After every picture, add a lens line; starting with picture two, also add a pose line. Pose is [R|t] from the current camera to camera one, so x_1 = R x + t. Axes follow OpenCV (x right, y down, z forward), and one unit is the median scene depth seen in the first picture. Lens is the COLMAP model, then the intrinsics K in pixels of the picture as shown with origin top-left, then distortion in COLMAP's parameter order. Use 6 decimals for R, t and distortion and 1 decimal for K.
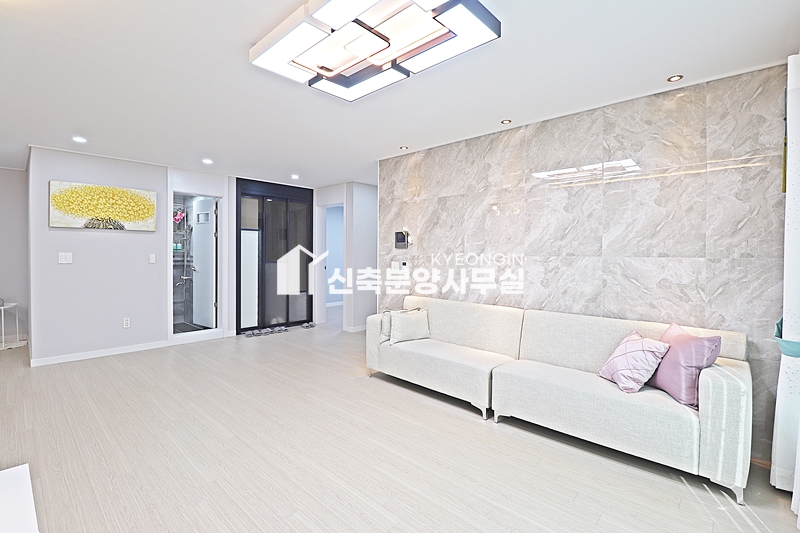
lens RADIAL K [[368.9, 0, 395.9], [0, 368.9, 261.1], [0, 0, 1]] dist [-0.017522, -0.000431]
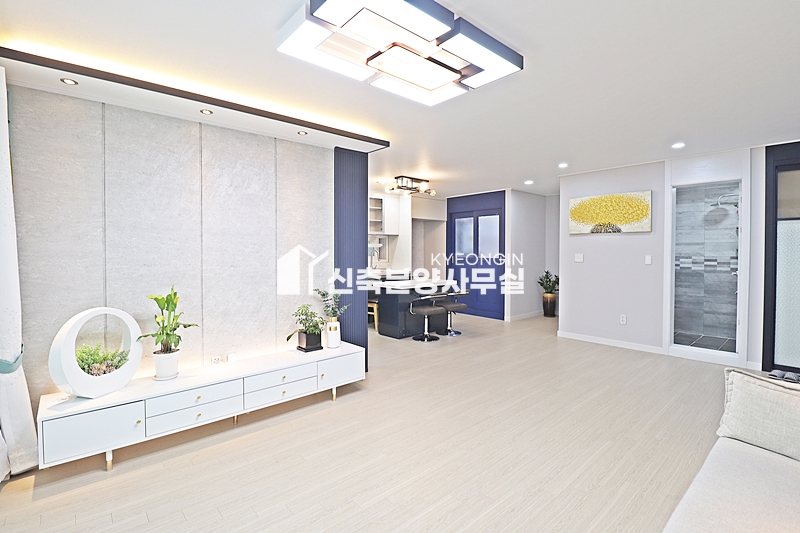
lens RADIAL K [[368.9, 0, 395.9], [0, 368.9, 261.1], [0, 0, 1]] dist [-0.017522, -0.000431]
pose [[-0.102547, 0.020786, -0.994511, 0.464185], [-0.019373, 0.999550, 0.022889, -0.015338], [0.994539, 0.021614, -0.102098, 0.529150]]
